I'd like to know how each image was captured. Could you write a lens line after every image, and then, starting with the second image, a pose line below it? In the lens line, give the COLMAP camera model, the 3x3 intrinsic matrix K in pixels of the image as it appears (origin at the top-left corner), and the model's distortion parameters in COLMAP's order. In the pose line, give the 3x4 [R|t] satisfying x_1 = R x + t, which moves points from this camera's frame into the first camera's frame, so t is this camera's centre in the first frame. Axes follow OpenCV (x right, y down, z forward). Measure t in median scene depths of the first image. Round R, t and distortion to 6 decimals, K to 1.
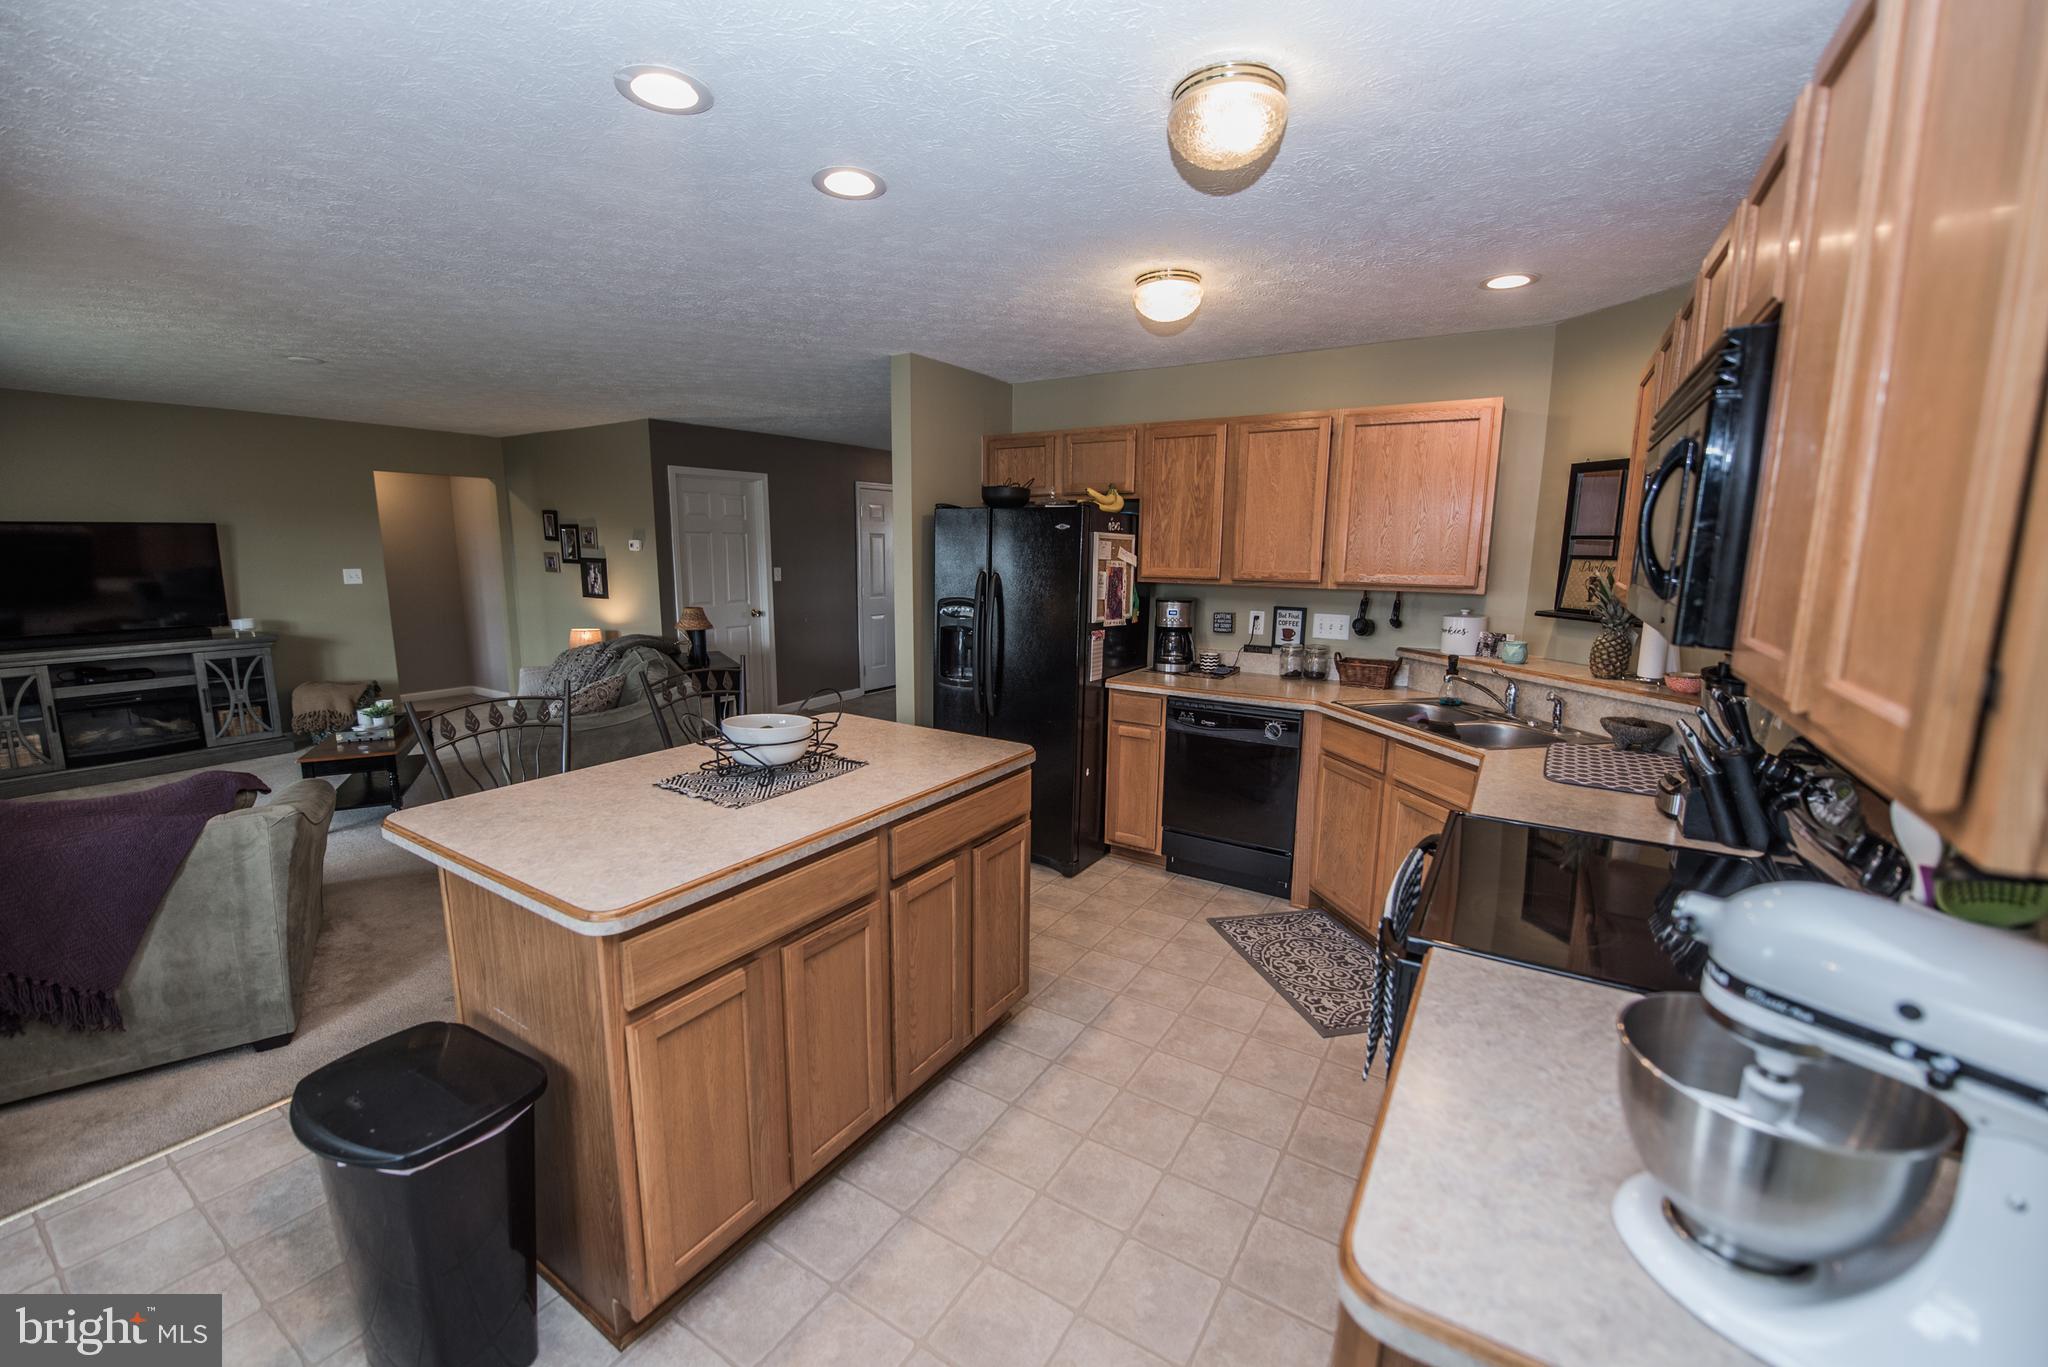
lens RADIAL K [[814.1, 0, 1023.1], [0, 814.1, 681.9], [0, 0, 1]] dist [-0.015136, -0.002643]
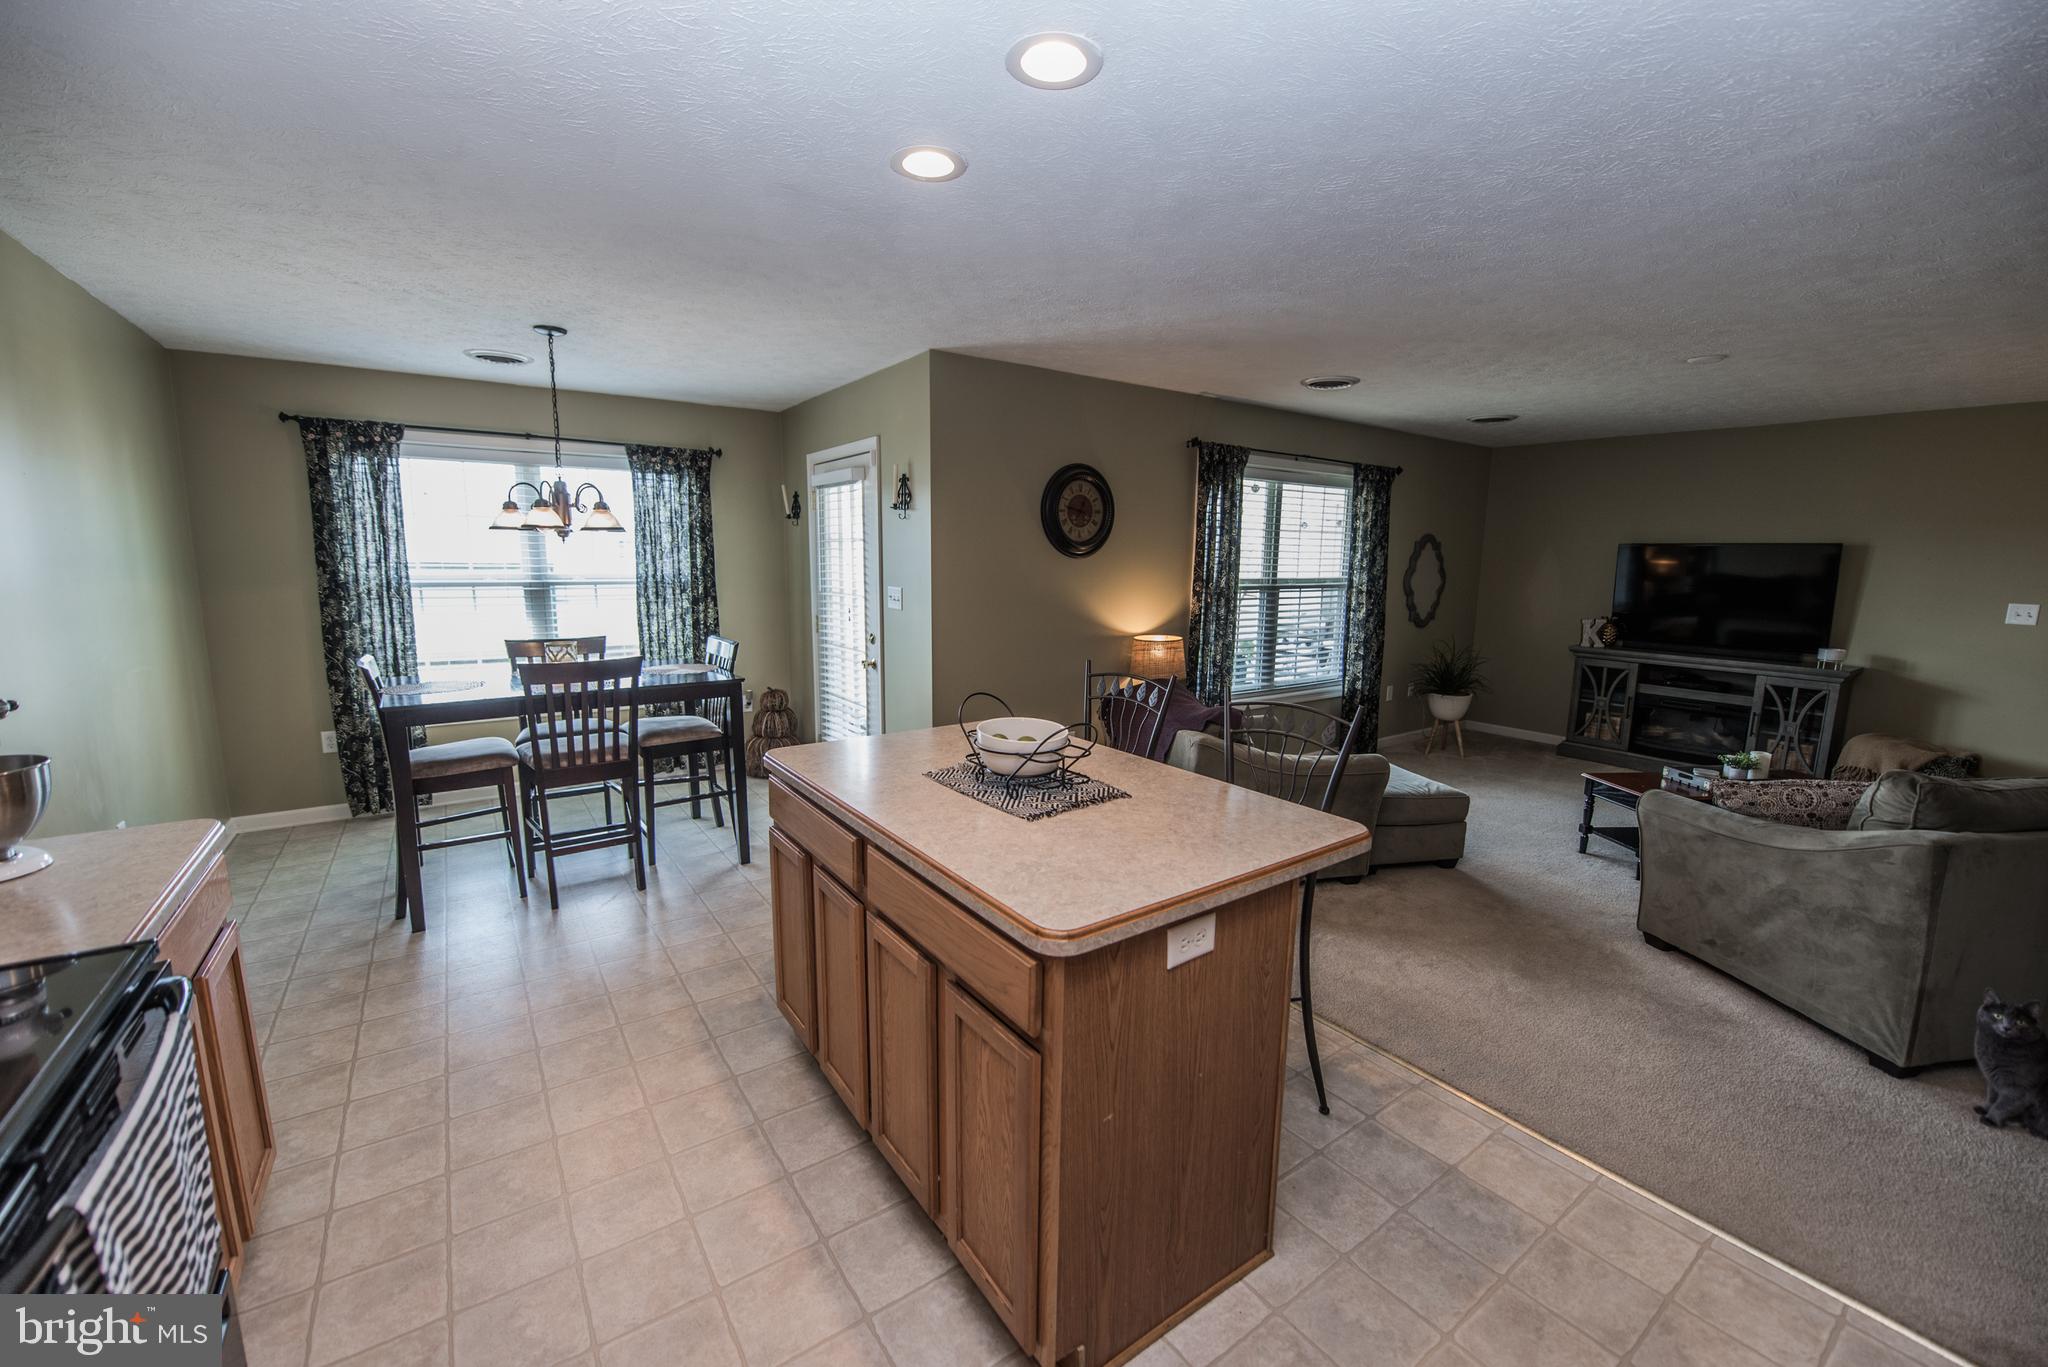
lens RADIAL K [[814.1, 0, 1019.6], [0, 814.1, 685.0], [0, 0, 1]] dist [-0.015136, -0.002643]
pose [[-0.383194, 0.133645, -0.913948, 0.332342], [-0.170255, 0.962303, 0.212099, -0.122836], [0.907841, 0.236879, -0.345995, 0.806919]]
